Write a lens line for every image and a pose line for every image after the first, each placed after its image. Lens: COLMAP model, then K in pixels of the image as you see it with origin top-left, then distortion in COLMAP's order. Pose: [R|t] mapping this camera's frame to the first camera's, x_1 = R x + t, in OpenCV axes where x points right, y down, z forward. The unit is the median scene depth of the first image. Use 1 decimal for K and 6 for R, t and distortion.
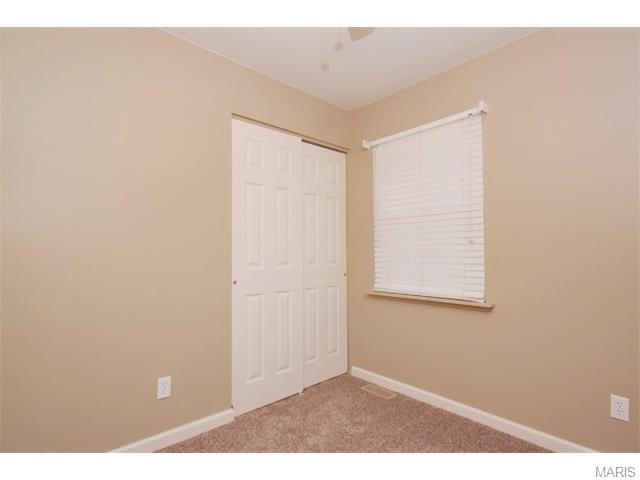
lens RADIAL K [[336.6, 0, 320.2], [0, 336.6, 238.3], [0, 0, 1]] dist [0.029009, -0.000169]
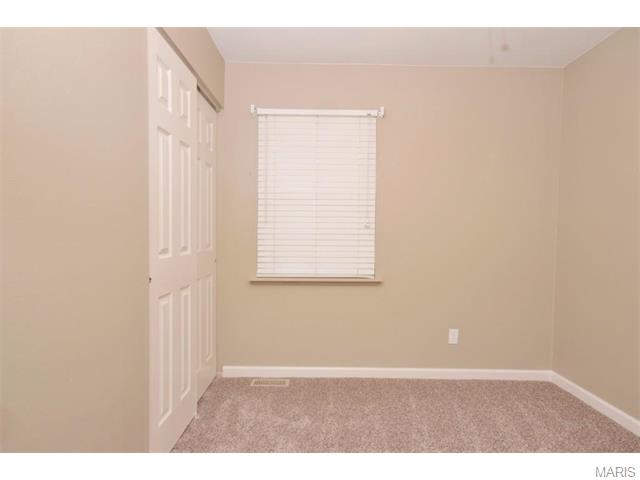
lens RADIAL K [[360.2, 0, 321.3], [0, 360.2, 236.7], [0, 0, 1]] dist [0.005547, 0.005935]
pose [[0.650469, 0.003348, 0.759526, -0.530042], [-0.048255, 0.998152, 0.036926, 0.005642], [-0.757999, -0.060670, 0.649428, 0.289788]]
